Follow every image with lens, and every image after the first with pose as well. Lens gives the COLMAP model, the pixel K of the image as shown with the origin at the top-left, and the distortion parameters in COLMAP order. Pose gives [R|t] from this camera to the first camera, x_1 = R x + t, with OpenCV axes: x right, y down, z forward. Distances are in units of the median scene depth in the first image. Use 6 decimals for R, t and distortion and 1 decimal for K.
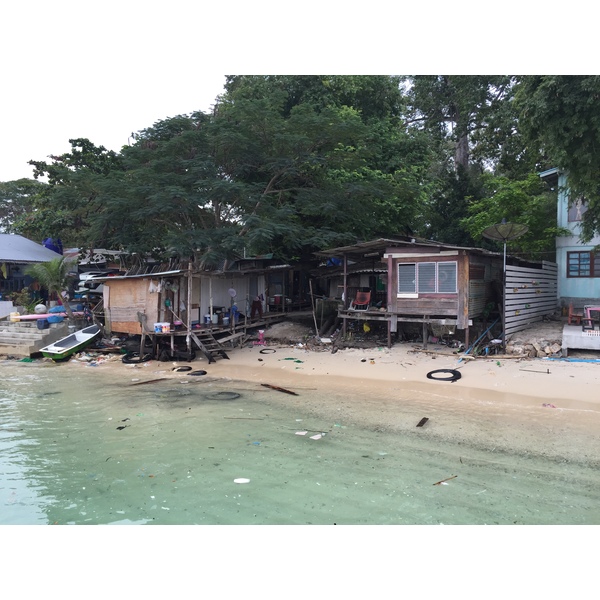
lens RADIAL K [[513.5, 0, 292.5], [0, 513.5, 291.8], [0, 0, 1]] dist [0.055794, -0.068985]
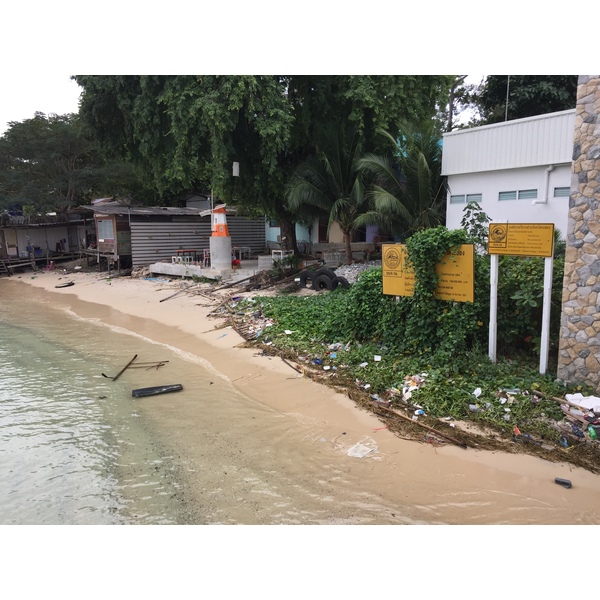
lens RADIAL K [[513.5, 0, 297.1], [0, 513.5, 299.0], [0, 0, 1]] dist [0.055794, -0.068985]
pose [[0.970296, 0.029408, -0.240127, 1.115266], [0.002373, 0.991379, 0.131001, -0.020255], [0.241909, -0.127680, 0.961862, -0.412472]]
